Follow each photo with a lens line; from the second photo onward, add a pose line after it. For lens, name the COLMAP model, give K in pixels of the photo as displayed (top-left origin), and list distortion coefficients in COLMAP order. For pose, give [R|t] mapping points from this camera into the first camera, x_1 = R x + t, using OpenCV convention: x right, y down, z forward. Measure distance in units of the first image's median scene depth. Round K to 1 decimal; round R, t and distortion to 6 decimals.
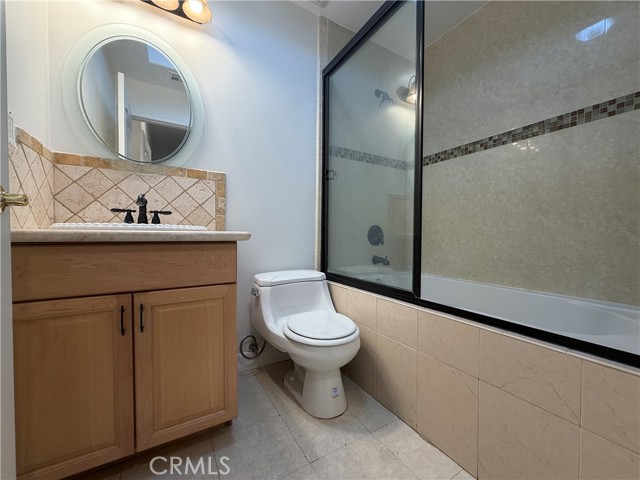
lens RADIAL K [[255.8, 0, 319.0], [0, 255.8, 240.3], [0, 0, 1]] dist [-0.000564, 0.000509]
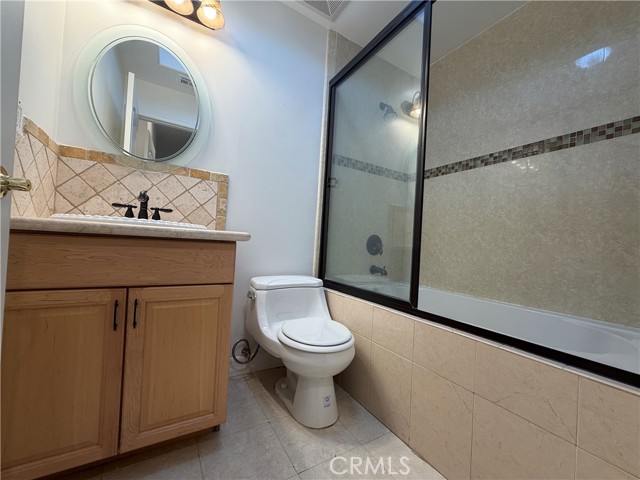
lens RADIAL K [[255.8, 0, 319.0], [0, 255.8, 240.5], [0, 0, 1]] dist [-0.000564, 0.000509]
pose [[0.998748, 0.049654, 0.006037, -0.003807], [-0.049413, 0.998165, -0.034997, 0.013504], [-0.007764, 0.034655, 0.999369, 0.000217]]
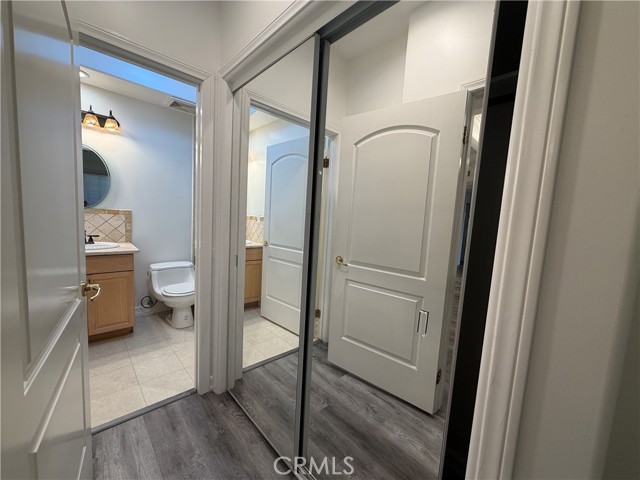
lens RADIAL K [[255.8, 0, 320.8], [0, 255.8, 239.9], [0, 0, 1]] dist [-0.000564, 0.000509]
pose [[0.973259, 0.023853, 0.228470, 0.591054], [-0.042183, 0.996239, 0.075683, -0.265495], [-0.225806, -0.083296, 0.970605, -1.204111]]
